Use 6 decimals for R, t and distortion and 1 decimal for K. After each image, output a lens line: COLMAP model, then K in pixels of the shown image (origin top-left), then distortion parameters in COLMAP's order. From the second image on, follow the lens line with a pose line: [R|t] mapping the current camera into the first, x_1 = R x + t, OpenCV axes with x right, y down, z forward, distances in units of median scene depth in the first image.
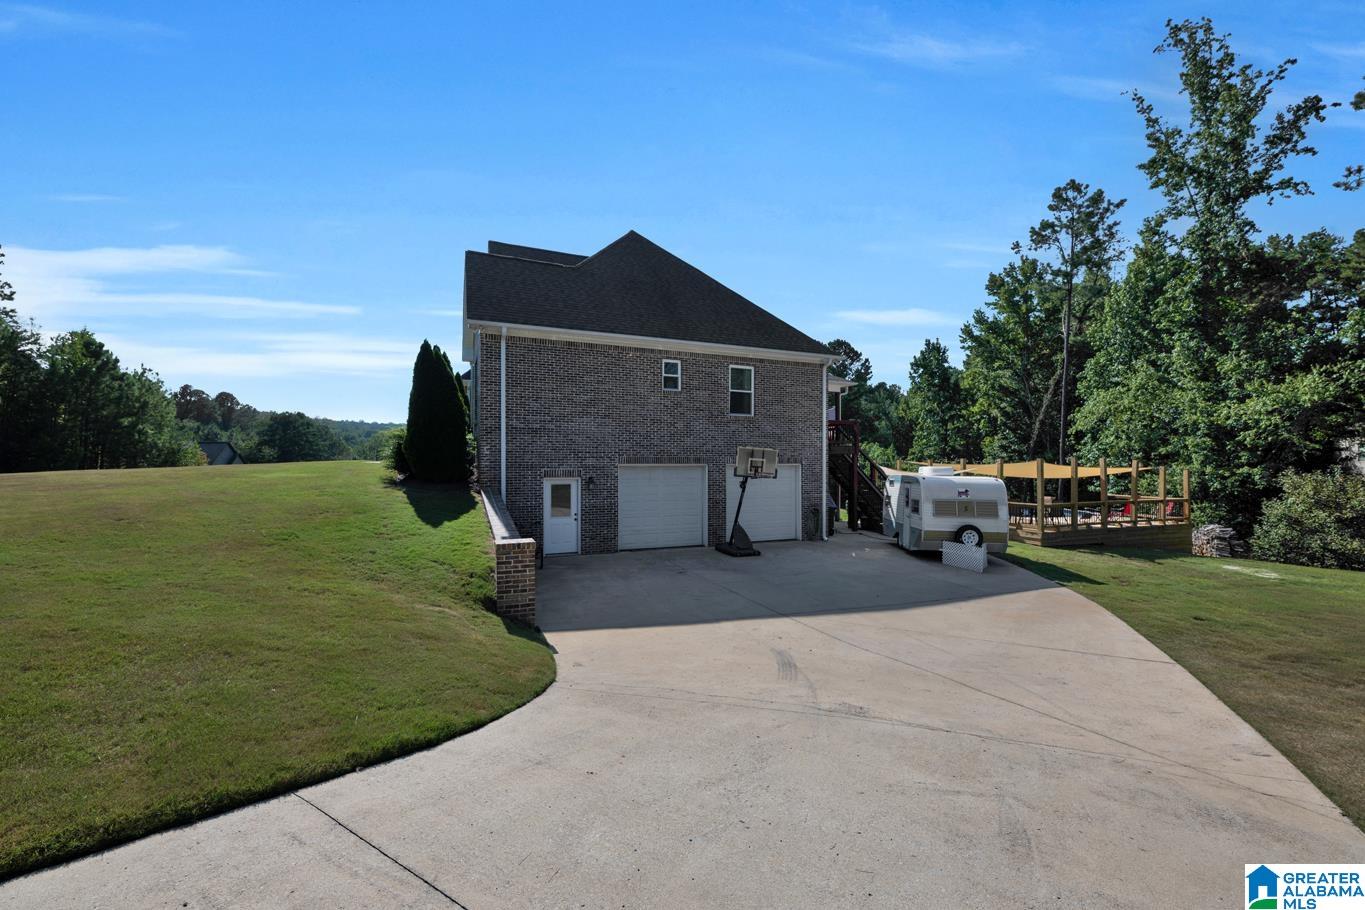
lens RADIAL K [[538.9, 0, 677.7], [0, 538.9, 458.0], [0, 0, 1]] dist [-0.002178, 0.000278]
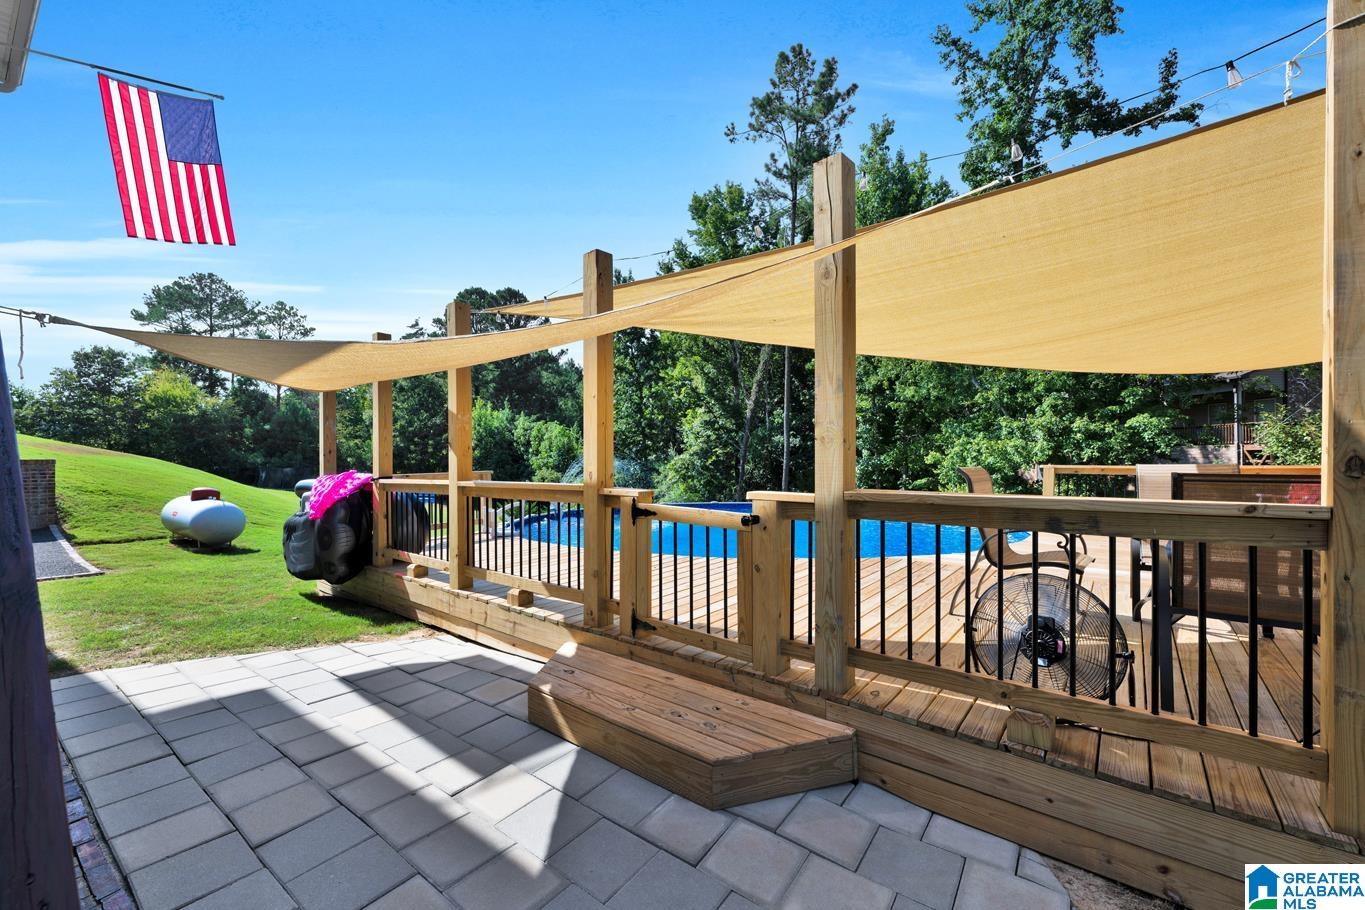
lens RADIAL K [[538.9, 0, 681.8], [0, 538.9, 466.6], [0, 0, 1]] dist [-0.002178, 0.000278]
pose [[0.853218, -0.011736, 0.521422, 0.412130], [0.001757, 0.999806, 0.019629, 0.064938], [-0.521551, -0.015832, 0.853073, 0.871756]]
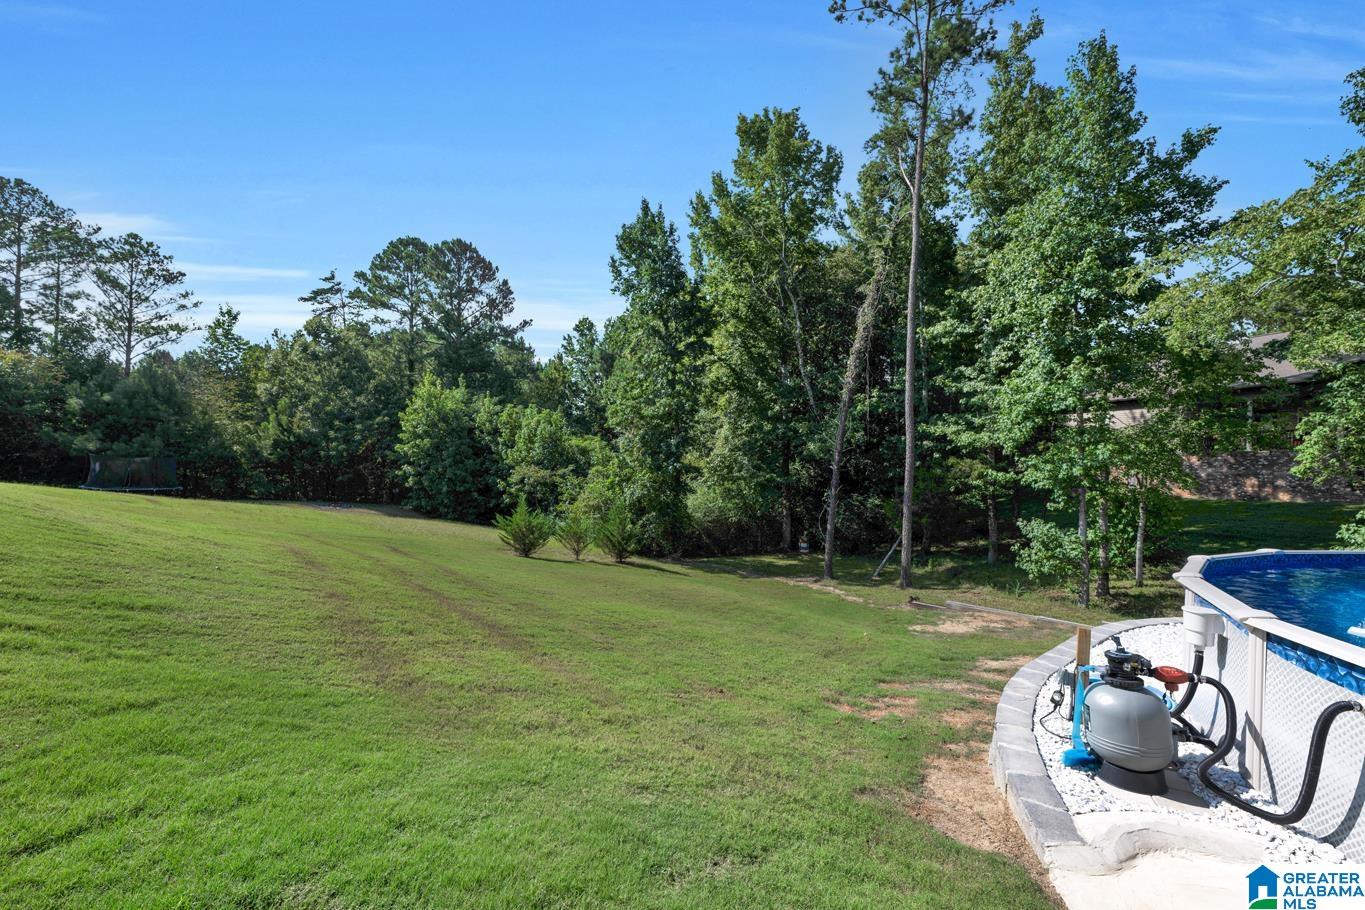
lens RADIAL K [[538.9, 0, 681.6], [0, 538.9, 466.6], [0, 0, 1]] dist [-0.002178, 0.000278]
pose [[0.763663, 0.000030, 0.645616, 0.374823], [-0.016992, 0.999655, 0.020052, 0.079143], [-0.645392, -0.026283, 0.763399, 1.423758]]
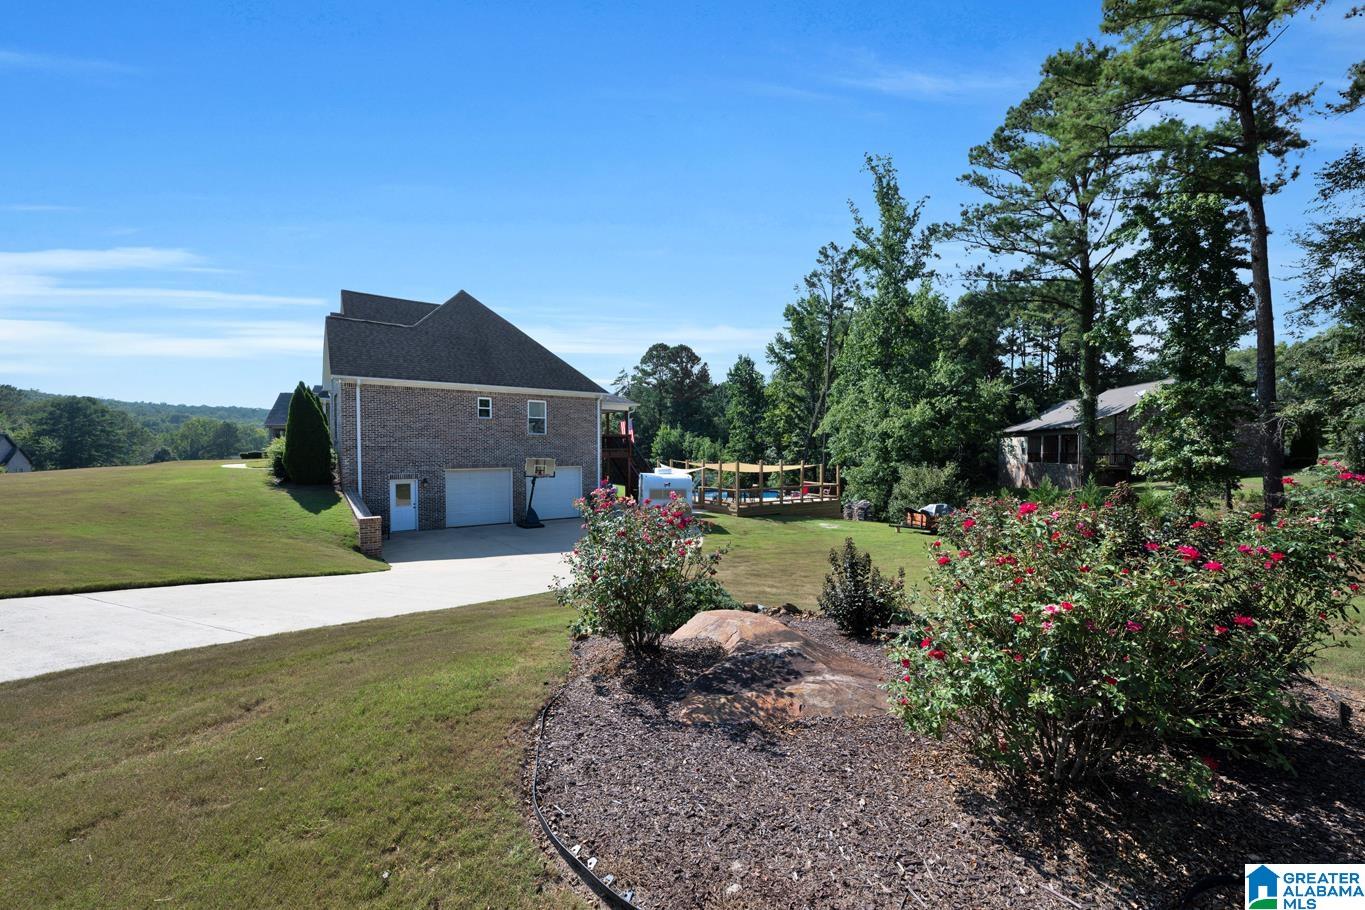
lens RADIAL K [[538.9, 0, 683.5], [0, 538.9, 457.8], [0, 0, 1]] dist [-0.002178, 0.000278]
pose [[0.970983, -0.006516, 0.239060, 0.115121], [0.000769, 0.999709, 0.024129, -0.037220], [-0.239148, -0.023245, 0.970705, -0.397780]]
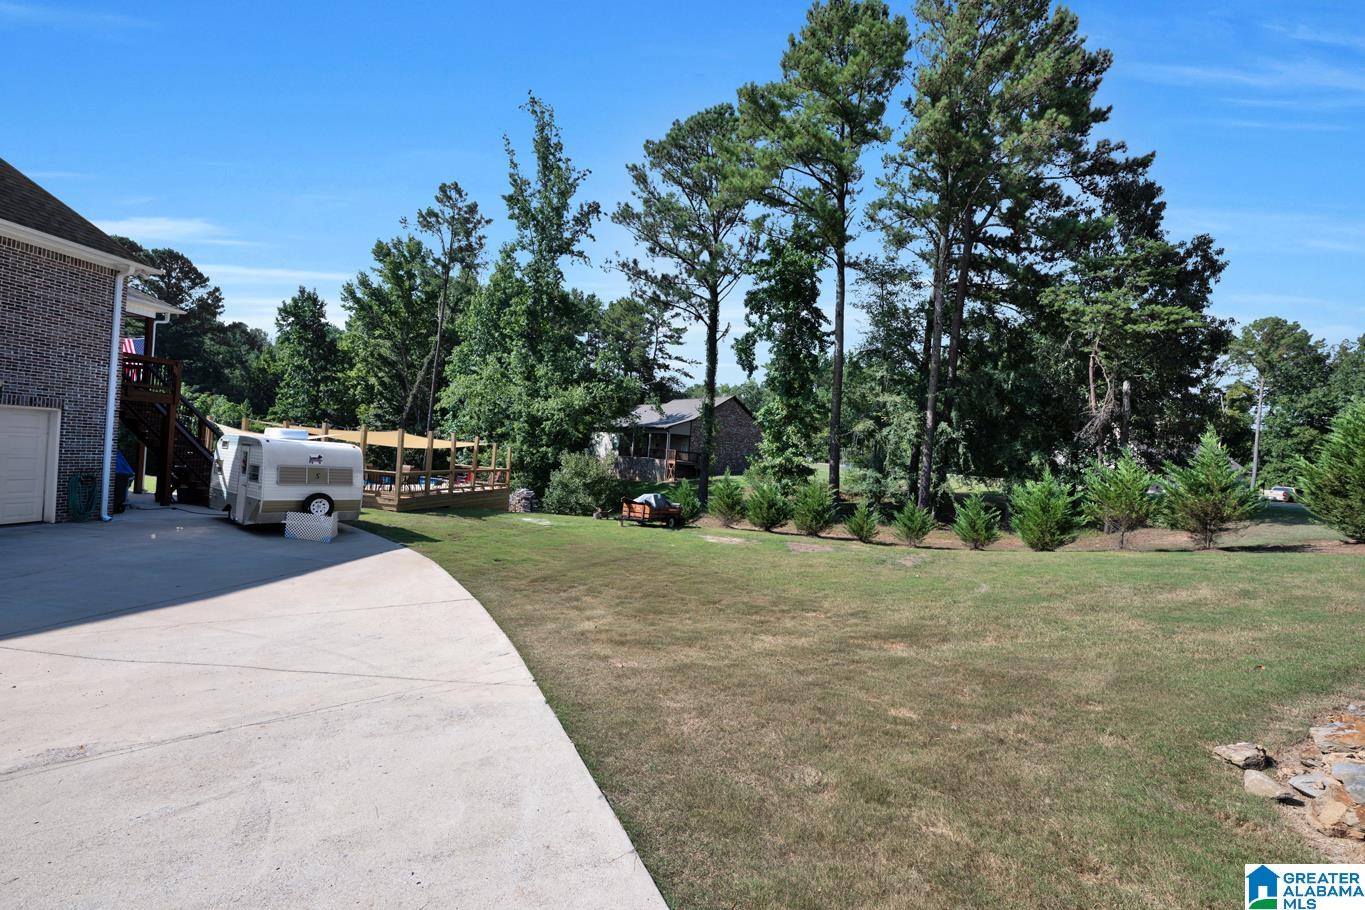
lens RADIAL K [[538.9, 0, 687.6], [0, 538.9, 461.7], [0, 0, 1]] dist [-0.002178, 0.000278]
pose [[0.486677, 0.025418, 0.873212, 0.020153], [-0.082014, 0.996491, 0.016704, 0.000692], [-0.869724, -0.079745, 0.487054, -0.006098]]
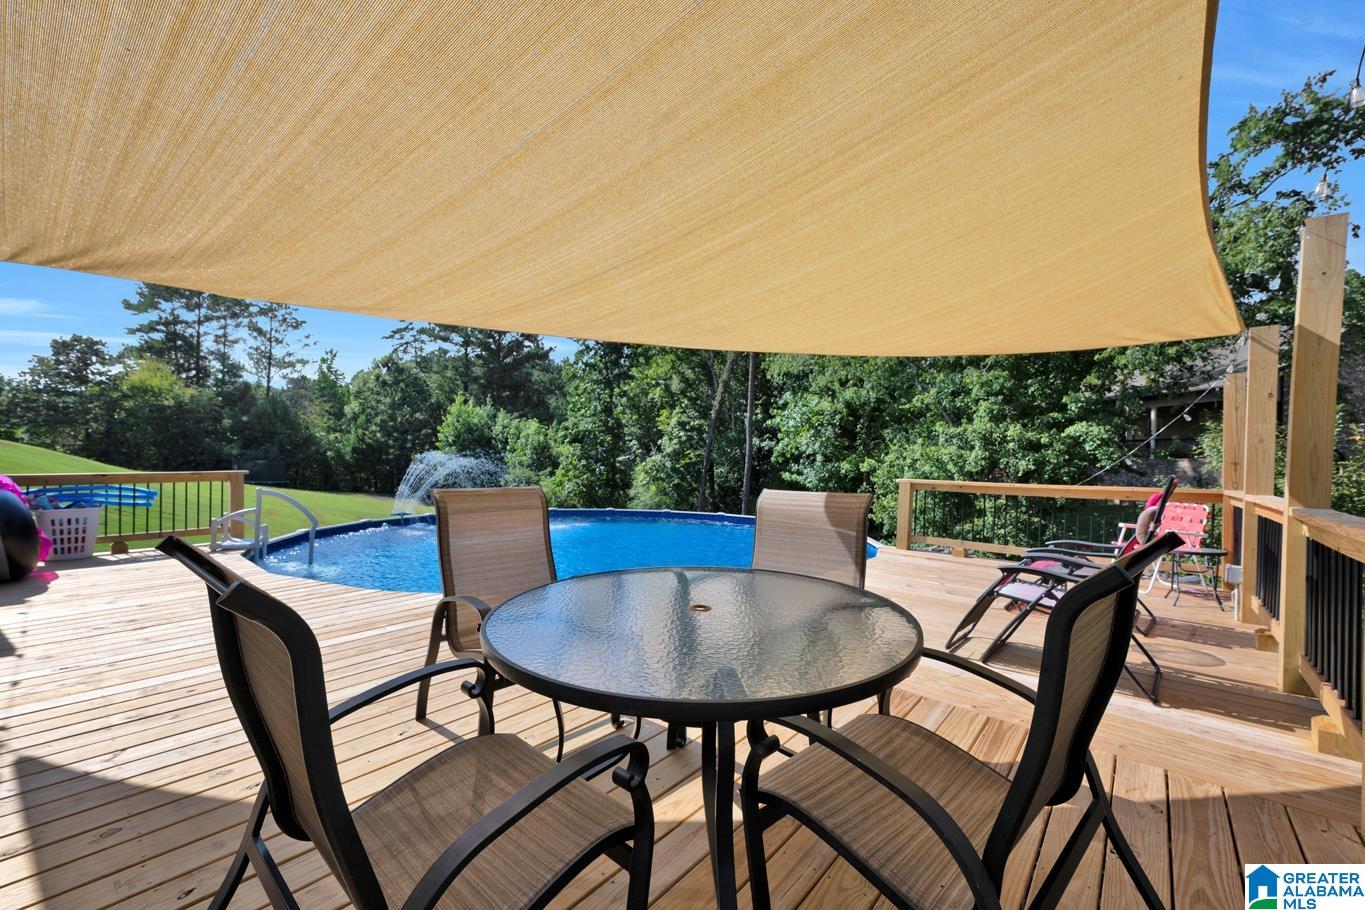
lens RADIAL K [[538.9, 0, 681.0], [0, 538.9, 467.2], [0, 0, 1]] dist [-0.002178, 0.000278]
pose [[0.866945, 0.008024, 0.498339, 0.563963], [-0.020608, 0.999592, 0.019756, 0.060786], [-0.497977, -0.027397, 0.866757, 0.852212]]
